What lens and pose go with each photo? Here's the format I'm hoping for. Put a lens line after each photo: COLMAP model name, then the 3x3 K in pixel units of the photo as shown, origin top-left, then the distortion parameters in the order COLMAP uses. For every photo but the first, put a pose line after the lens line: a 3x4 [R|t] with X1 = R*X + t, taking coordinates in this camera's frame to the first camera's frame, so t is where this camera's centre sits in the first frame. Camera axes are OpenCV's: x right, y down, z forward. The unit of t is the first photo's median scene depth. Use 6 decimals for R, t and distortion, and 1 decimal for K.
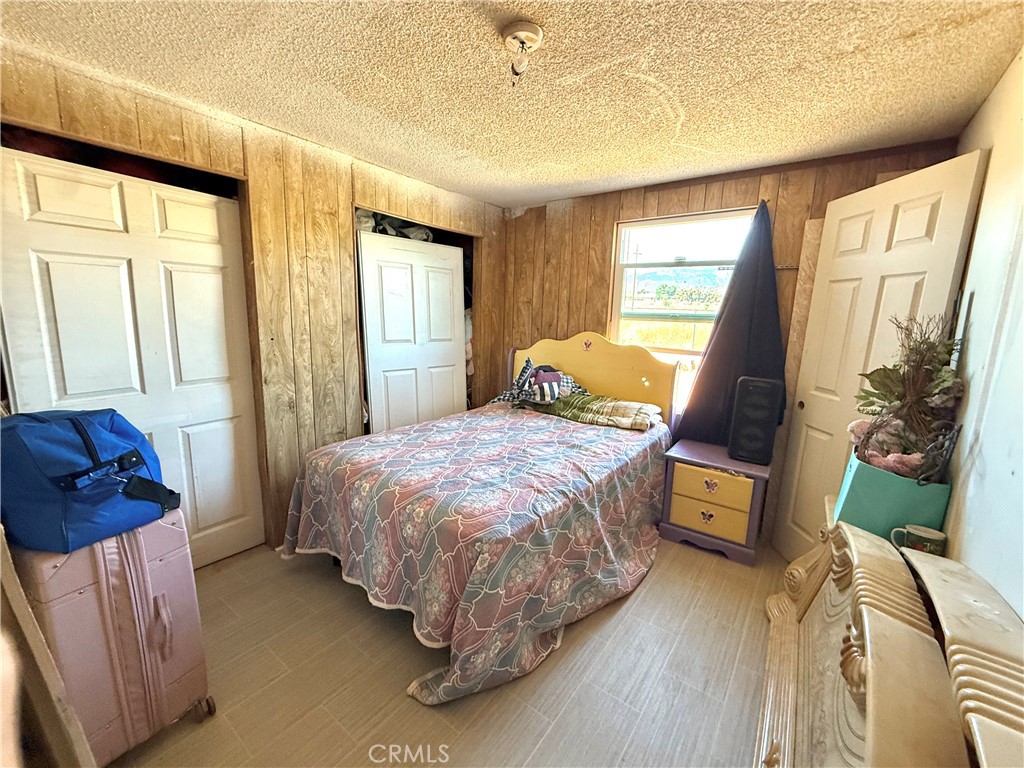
lens RADIAL K [[410.3, 0, 509.6], [0, 410.3, 385.3], [0, 0, 1]] dist [-0.008503, -0.000044]
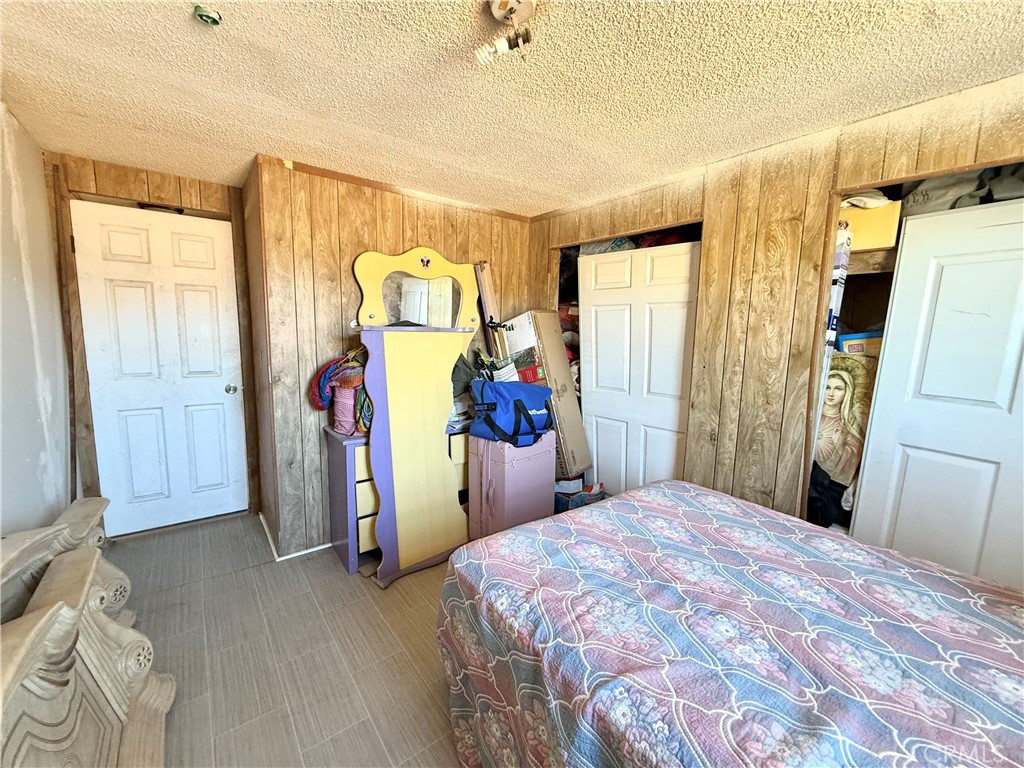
lens RADIAL K [[410.3, 0, 507.1], [0, 410.3, 382.9], [0, 0, 1]] dist [-0.008503, -0.000044]
pose [[-0.255580, 0.096848, -0.961925, 0.519463], [-0.192814, 0.969875, 0.148878, -0.128989], [0.947366, 0.223523, -0.229207, 0.764300]]
